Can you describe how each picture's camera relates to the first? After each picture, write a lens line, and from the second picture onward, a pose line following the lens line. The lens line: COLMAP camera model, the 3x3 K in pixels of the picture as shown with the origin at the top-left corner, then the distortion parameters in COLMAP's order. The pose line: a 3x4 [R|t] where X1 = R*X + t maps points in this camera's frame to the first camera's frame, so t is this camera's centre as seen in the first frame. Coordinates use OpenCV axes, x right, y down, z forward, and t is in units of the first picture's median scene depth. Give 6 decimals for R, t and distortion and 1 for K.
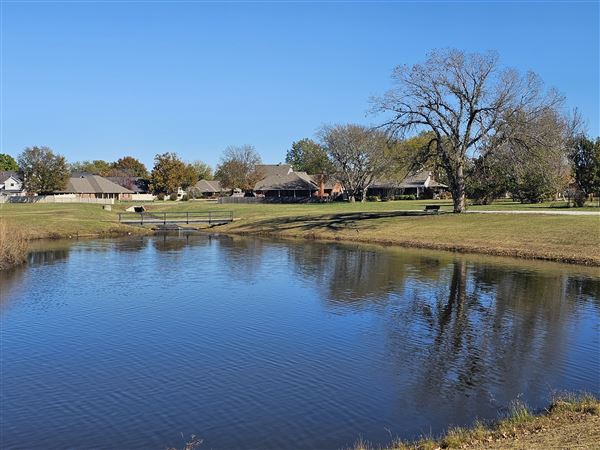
lens RADIAL K [[696.9, 0, 291.5], [0, 696.9, 222.3], [0, 0, 1]] dist [0.140526, -0.312625]
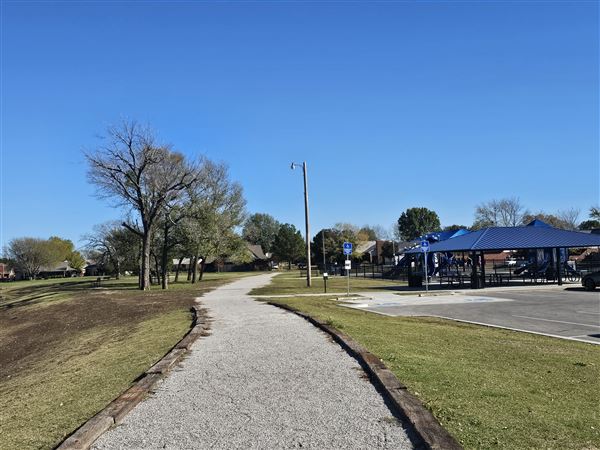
lens RADIAL K [[696.9, 0, 291.5], [0, 696.9, 222.3], [0, 0, 1]] dist [0.140526, -0.312625]
pose [[0.797330, 0.011230, 0.603439, -0.446073], [0.059289, 0.993533, -0.096830, 0.036303], [-0.600624, 0.112983, 0.791508, -0.807851]]
